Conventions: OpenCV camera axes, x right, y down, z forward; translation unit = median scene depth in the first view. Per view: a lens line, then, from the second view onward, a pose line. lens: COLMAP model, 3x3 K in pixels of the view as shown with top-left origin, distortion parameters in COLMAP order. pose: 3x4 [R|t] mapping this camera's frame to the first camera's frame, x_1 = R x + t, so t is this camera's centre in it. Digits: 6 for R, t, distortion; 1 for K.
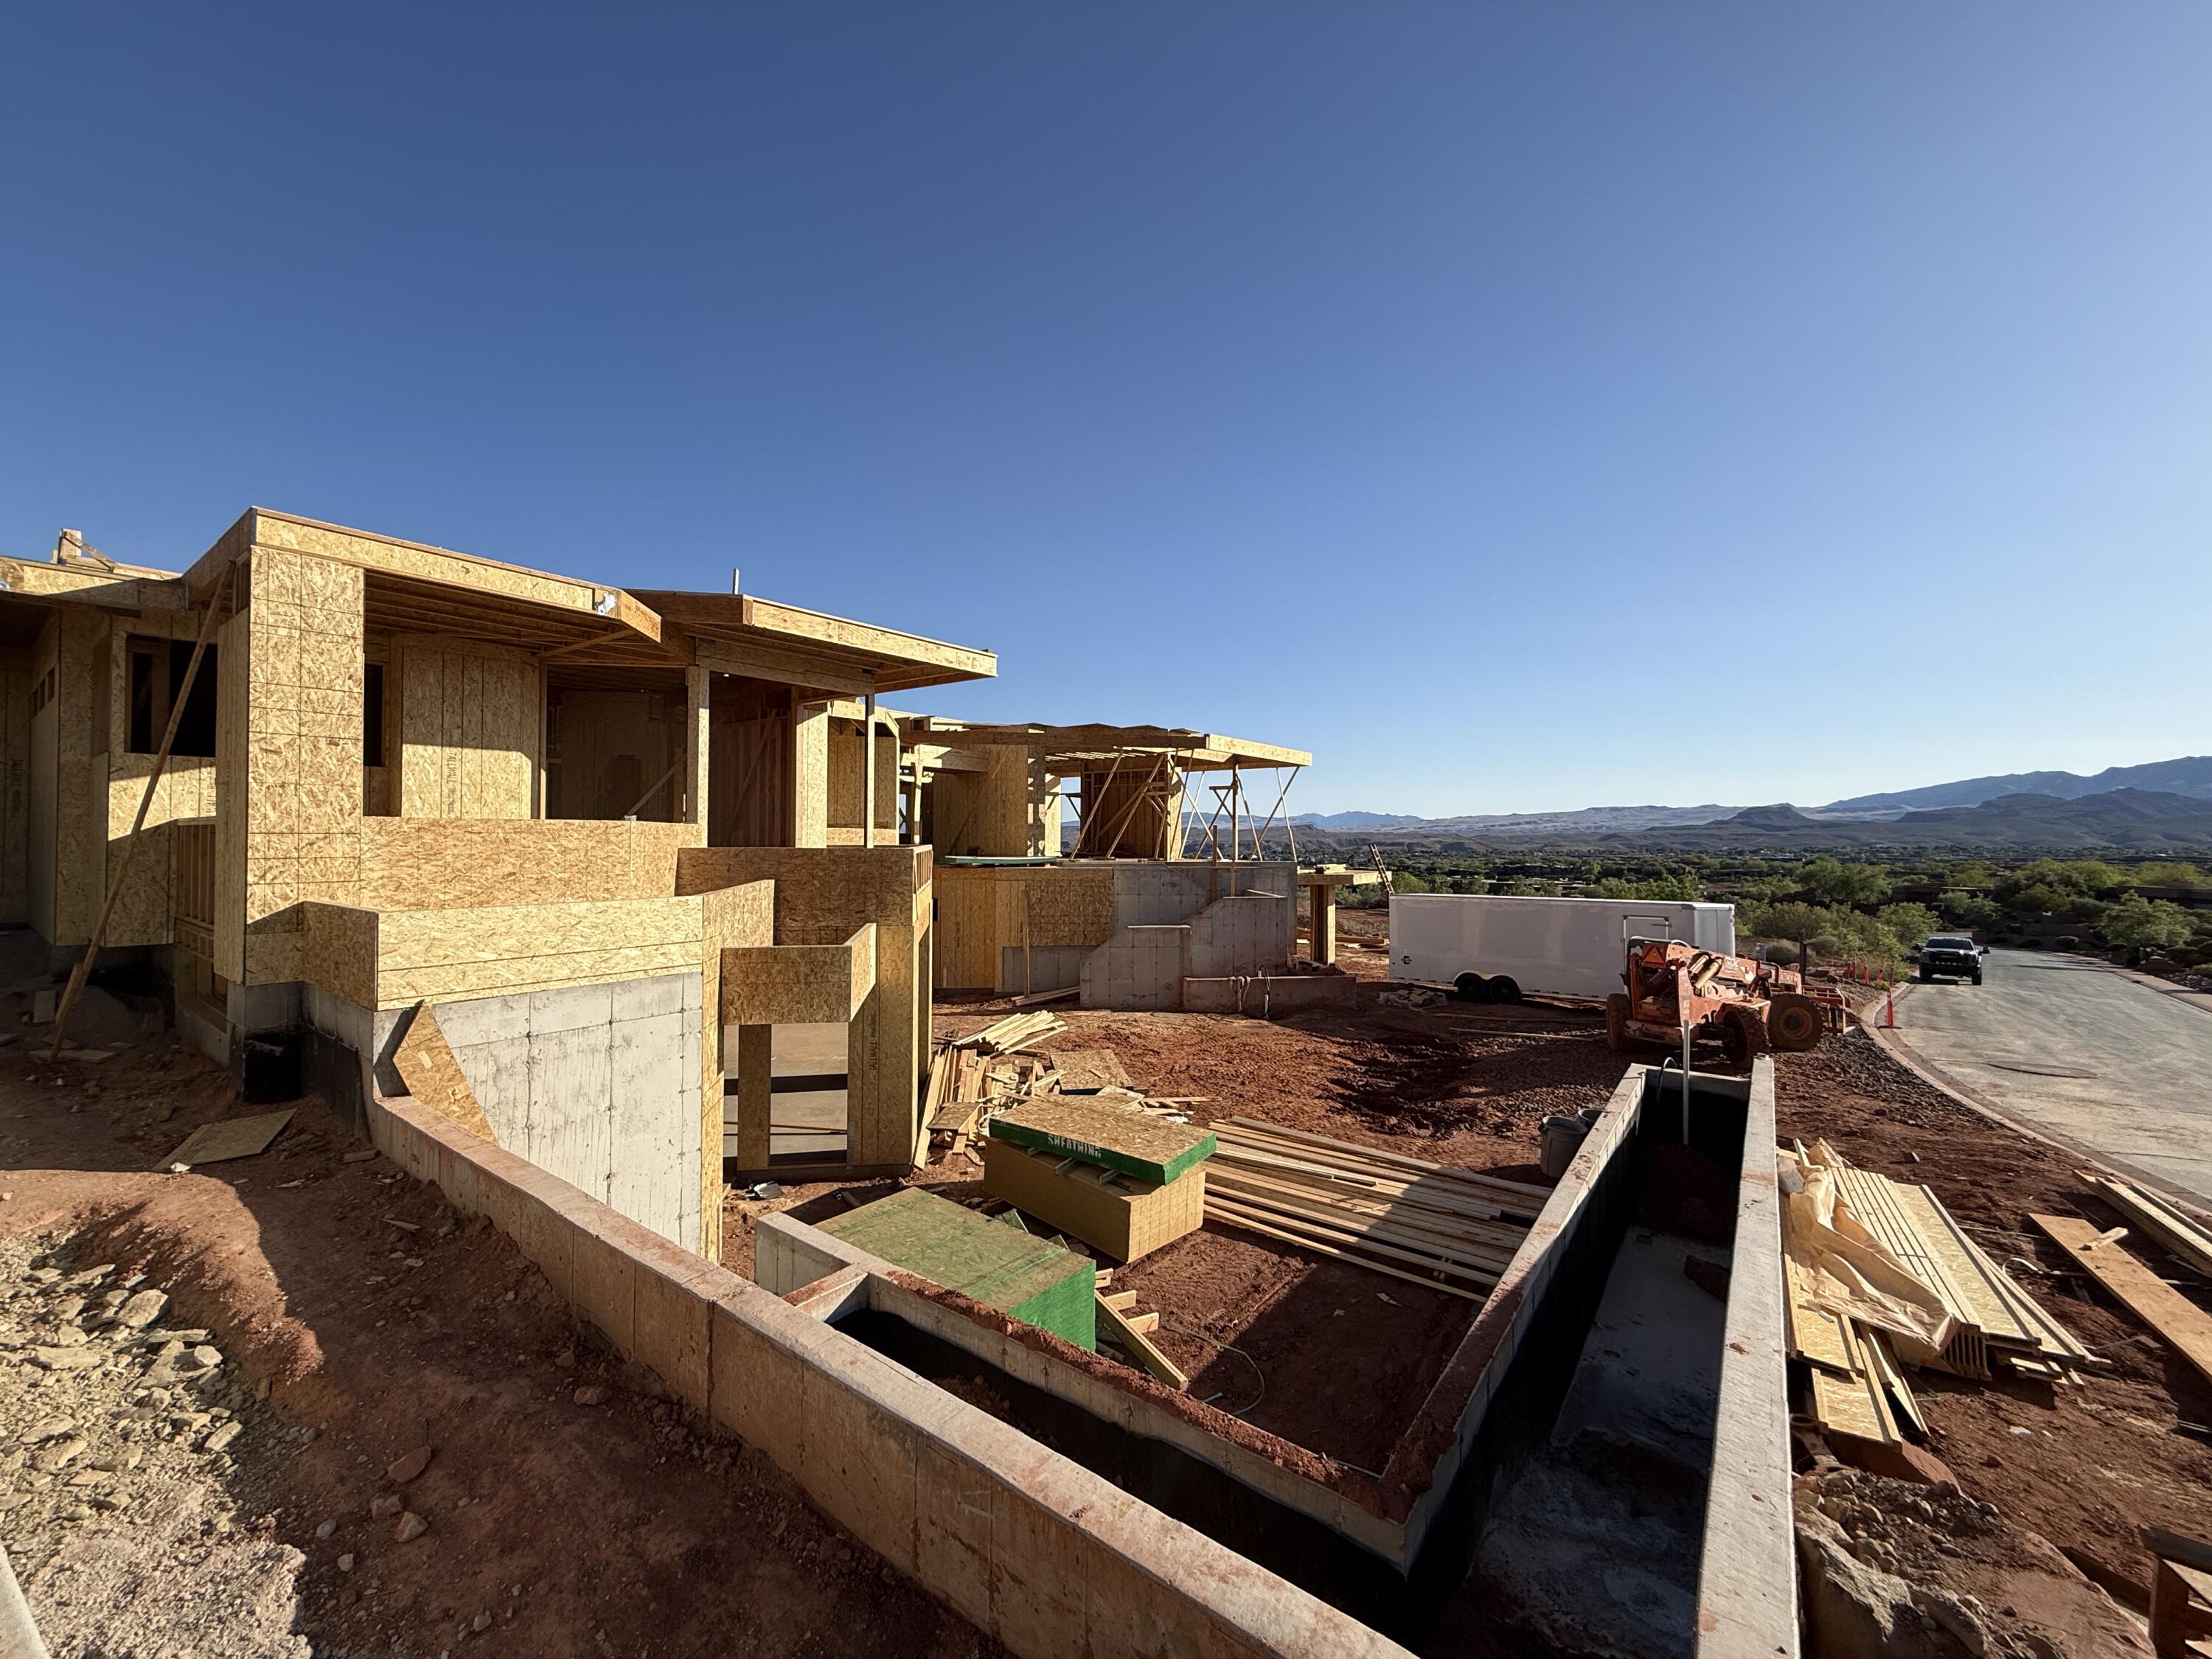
lens RADIAL K [[881.8, 0, 1106.0], [0, 881.8, 829.5], [0, 0, 1]] dist [0.000877, -0.000161]
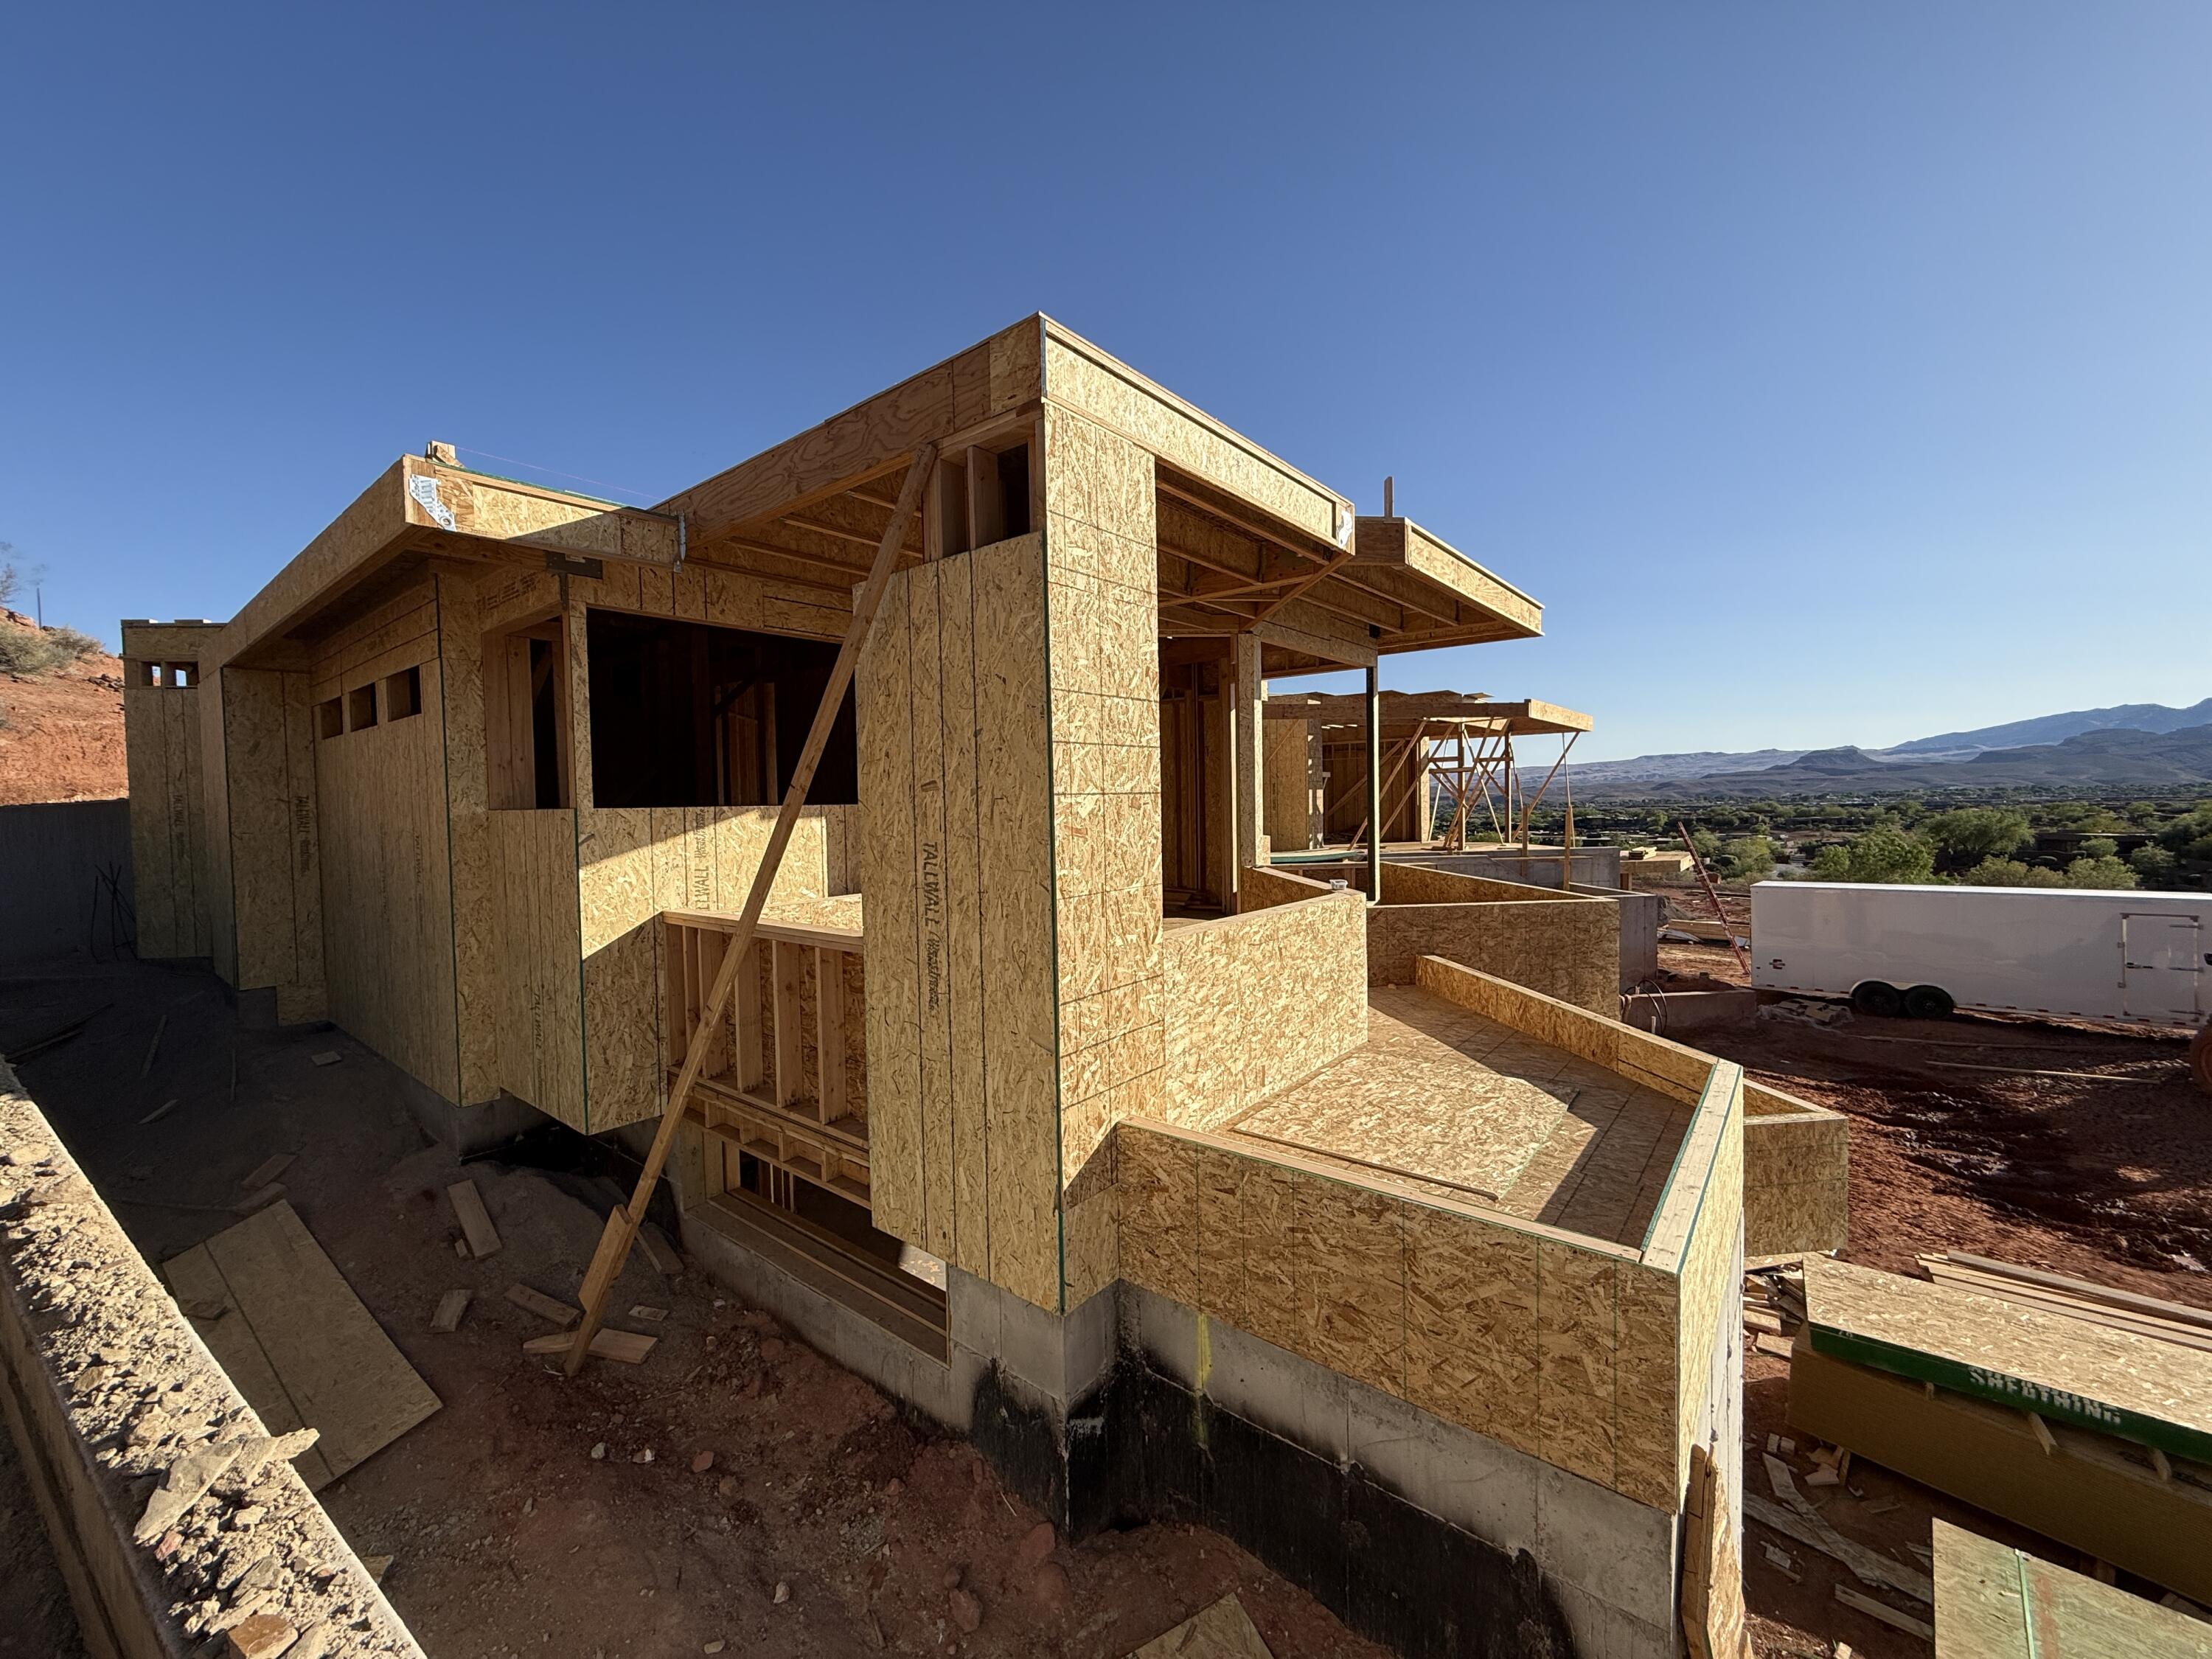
lens RADIAL K [[881.8, 0, 1106.0], [0, 881.8, 829.5], [0, 0, 1]] dist [0.000877, -0.000161]
pose [[0.998735, -0.022708, -0.044854, -0.578277], [0.024636, 0.998775, 0.042907, -0.070161], [0.043824, -0.043958, 0.998072, 0.328486]]
